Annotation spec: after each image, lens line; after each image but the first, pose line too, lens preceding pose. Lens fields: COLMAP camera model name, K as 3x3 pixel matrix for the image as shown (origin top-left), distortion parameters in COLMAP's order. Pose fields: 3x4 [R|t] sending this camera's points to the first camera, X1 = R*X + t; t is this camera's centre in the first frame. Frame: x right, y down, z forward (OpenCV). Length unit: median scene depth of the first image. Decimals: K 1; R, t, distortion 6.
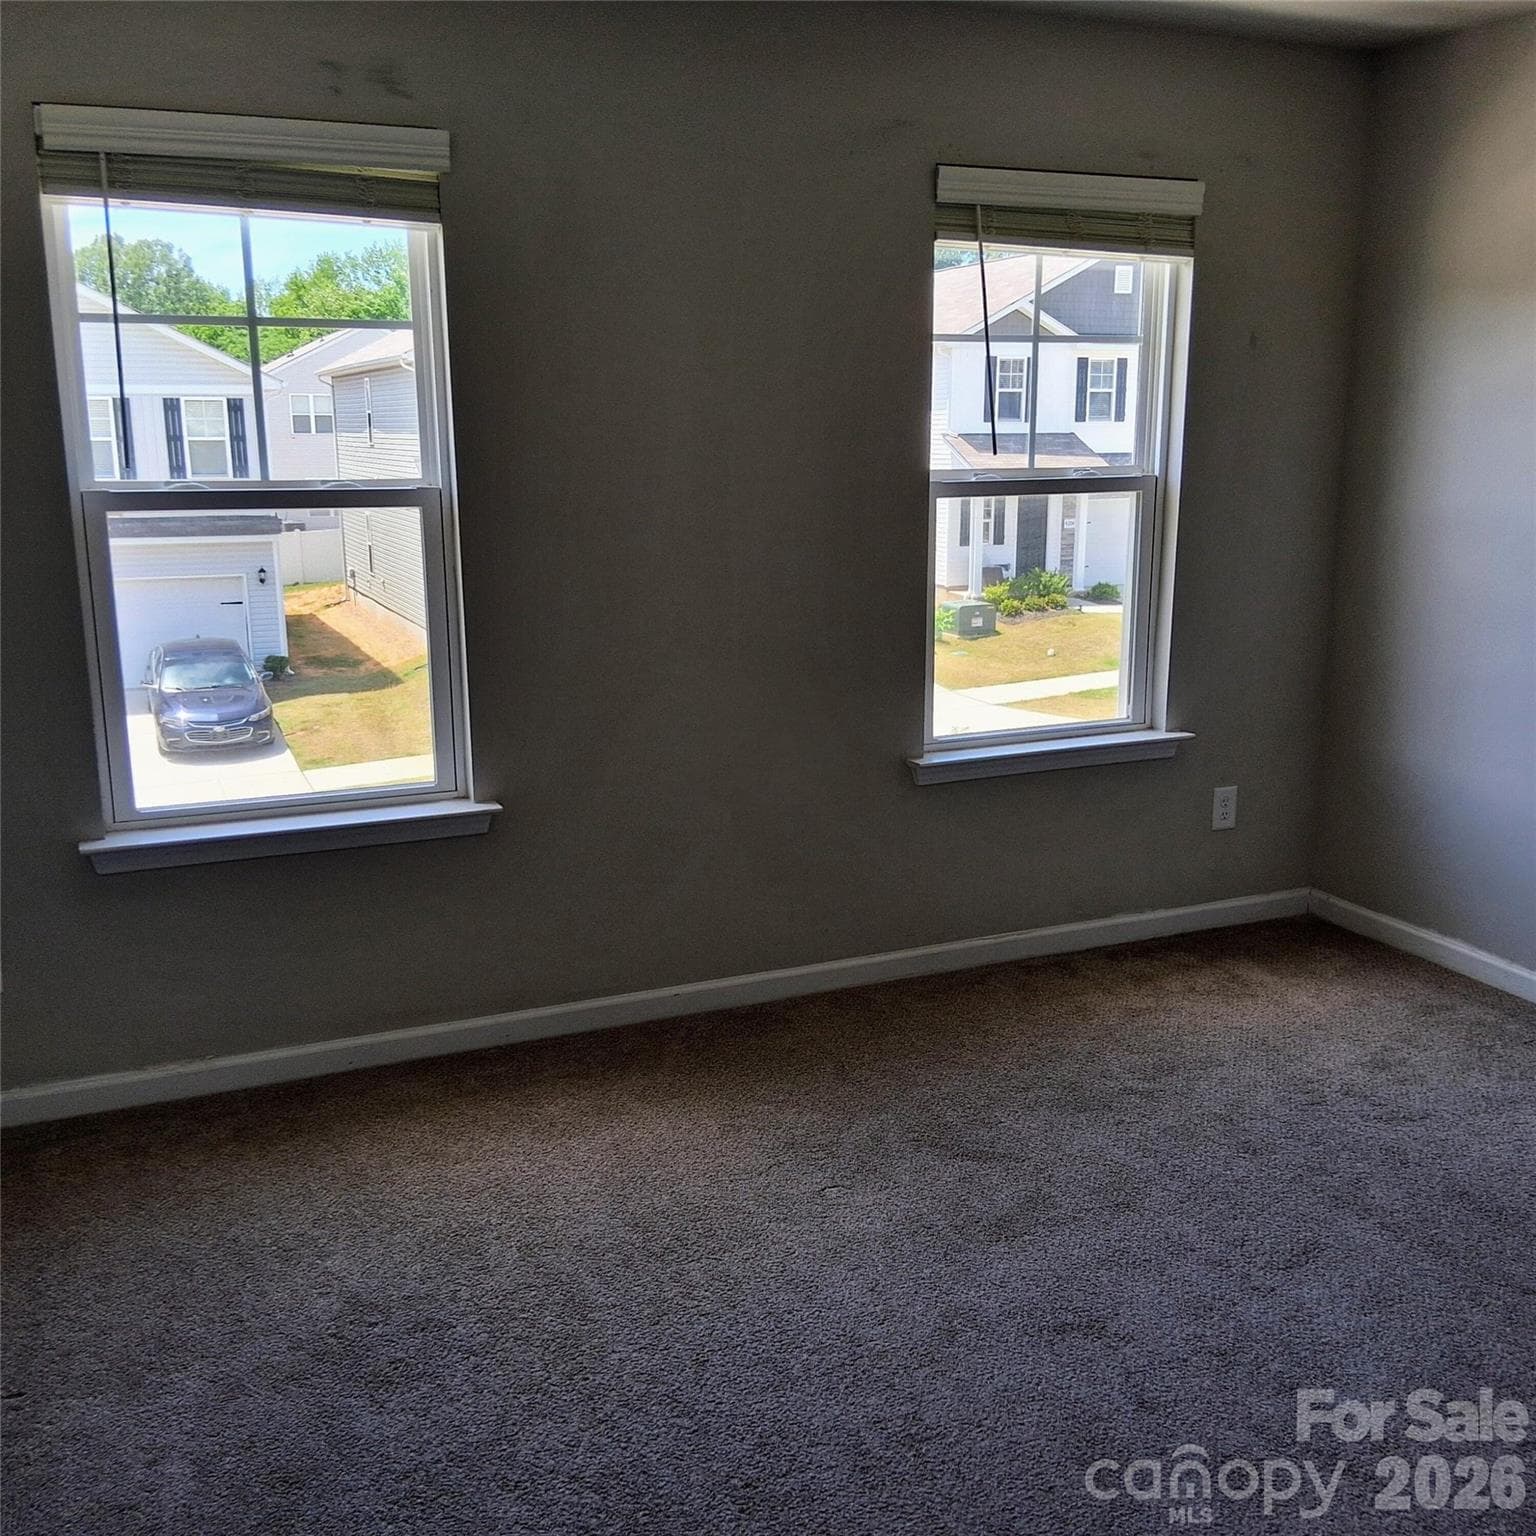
lens RADIAL K [[1524.9, 0, 766.6], [0, 1524.9, 776.7], [0, 0, 1]] dist [0.108884, -0.211125]
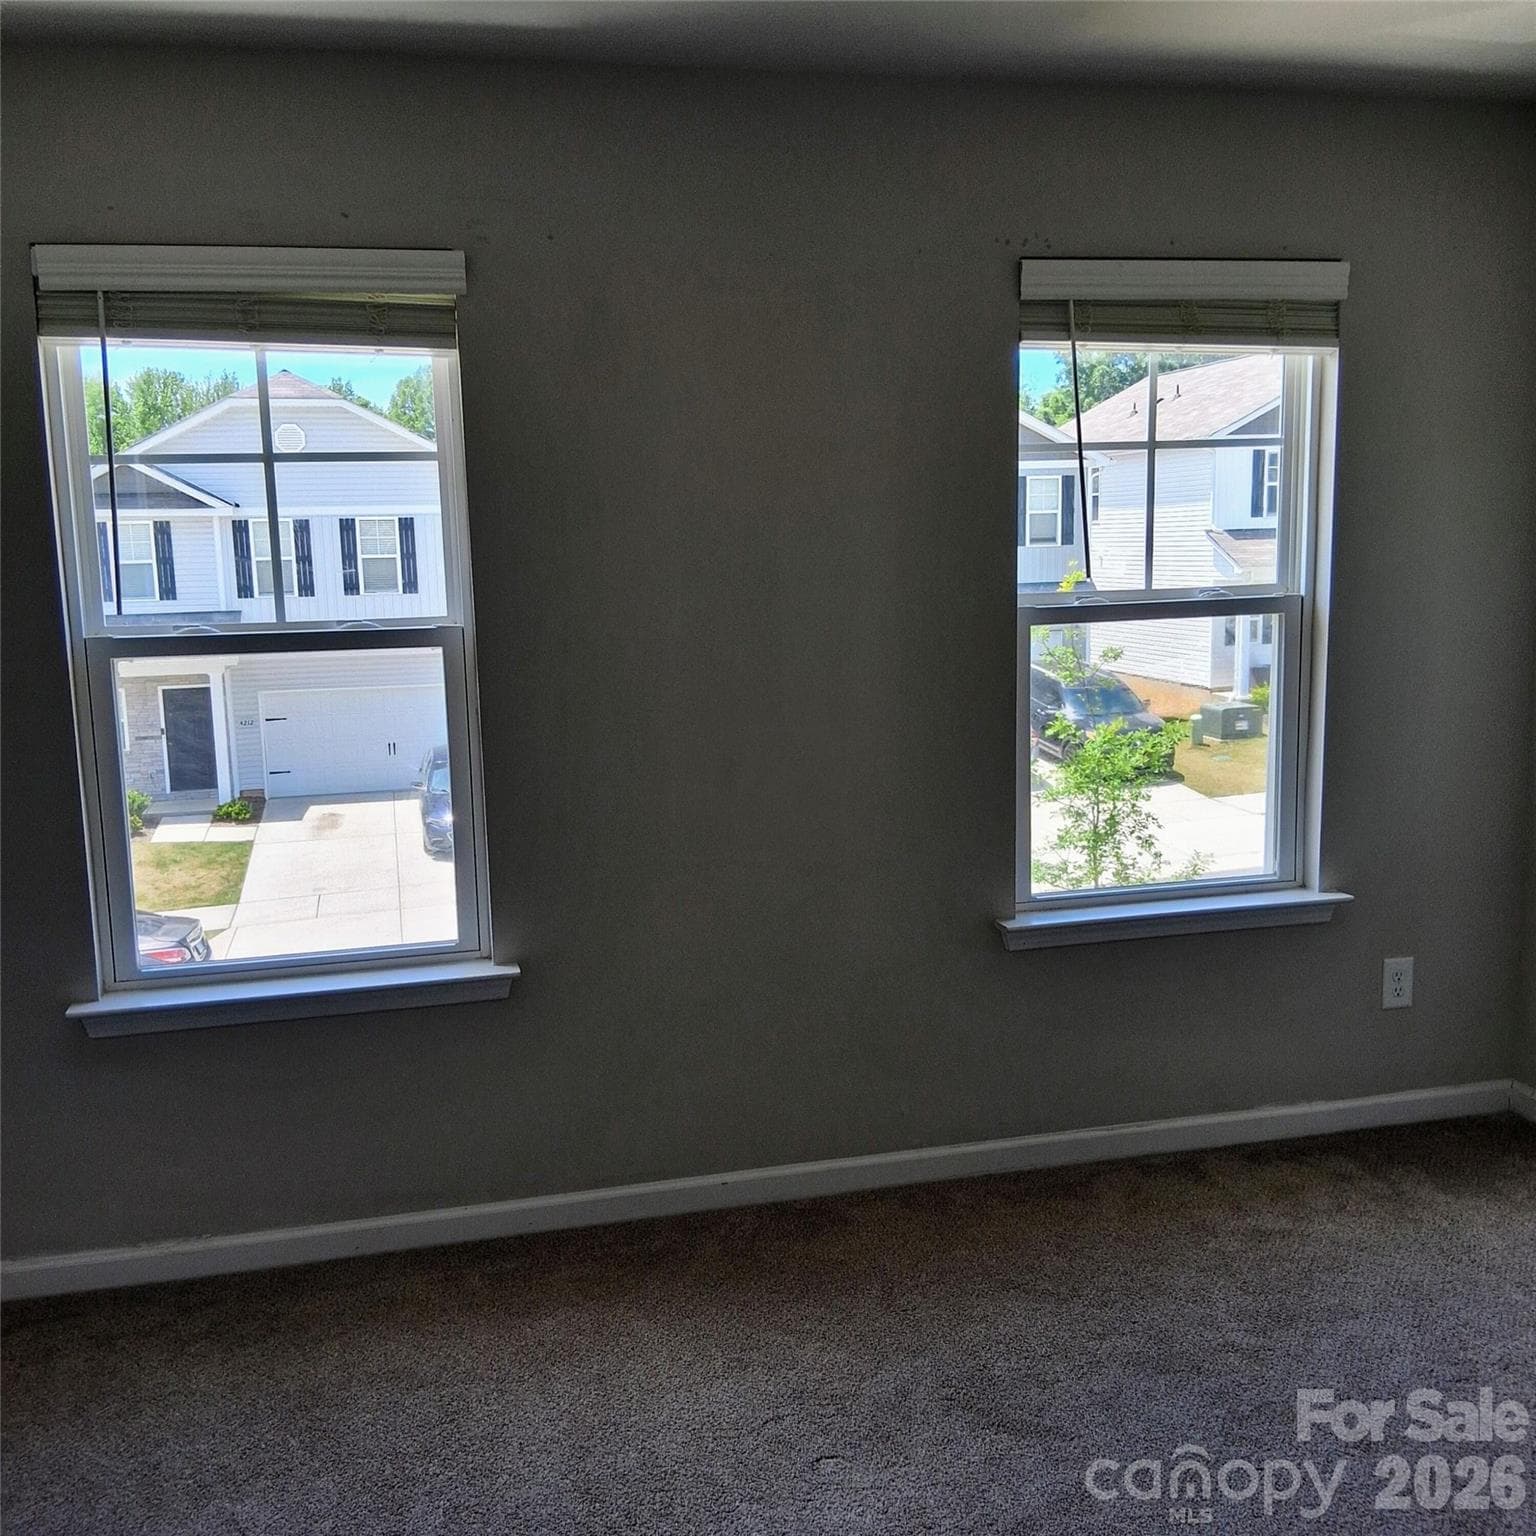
lens RADIAL K [[1524.9, 0, 766.6], [0, 1524.9, 776.7], [0, 0, 1]] dist [0.108884, -0.211125]
pose [[0.984229, 0.006239, -0.176790, 0.128636], [-0.017433, 0.997934, -0.061839, -0.041034], [0.176039, 0.063945, 0.982304, 0.120681]]
